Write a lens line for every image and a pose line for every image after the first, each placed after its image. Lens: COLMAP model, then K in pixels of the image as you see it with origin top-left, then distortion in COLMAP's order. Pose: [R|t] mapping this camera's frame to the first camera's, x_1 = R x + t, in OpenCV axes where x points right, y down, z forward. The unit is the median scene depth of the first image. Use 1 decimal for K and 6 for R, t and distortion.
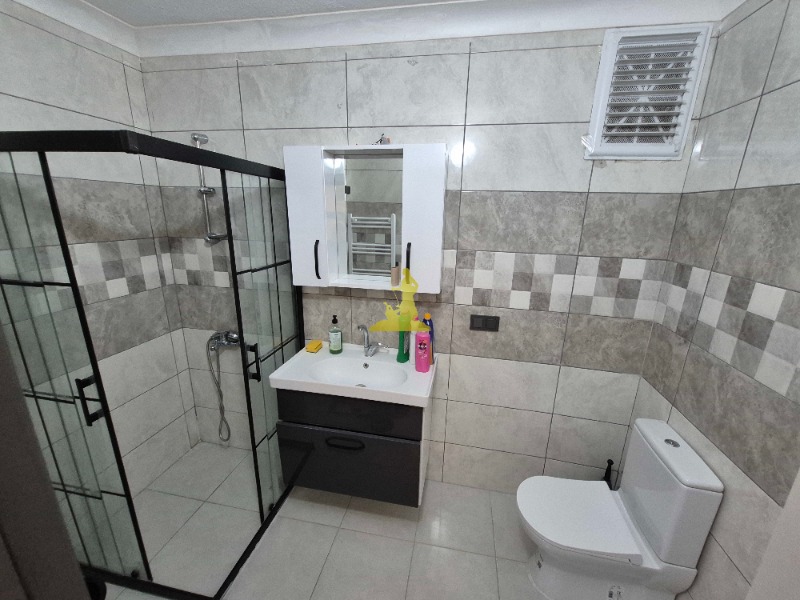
lens RADIAL K [[315.4, 0, 404.6], [0, 315.4, 293.2], [0, 0, 1]] dist [0.003704, -0.001797]
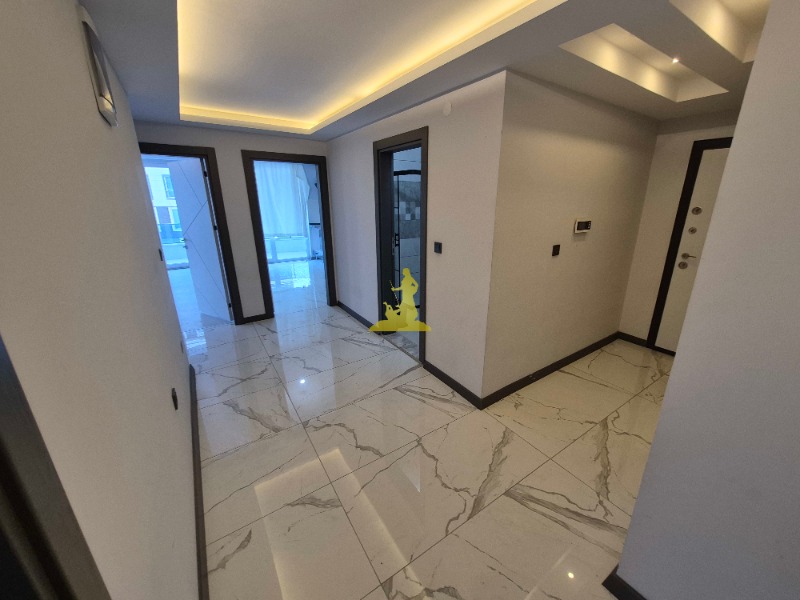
lens RADIAL K [[315.4, 0, 405.1], [0, 315.4, 300.1], [0, 0, 1]] dist [0.003704, -0.001797]
pose [[0.697359, 0.186457, -0.692044, 1.363962], [-0.159249, 0.981741, 0.104038, 0.472370], [0.698806, 0.037656, 0.714319, -1.194683]]
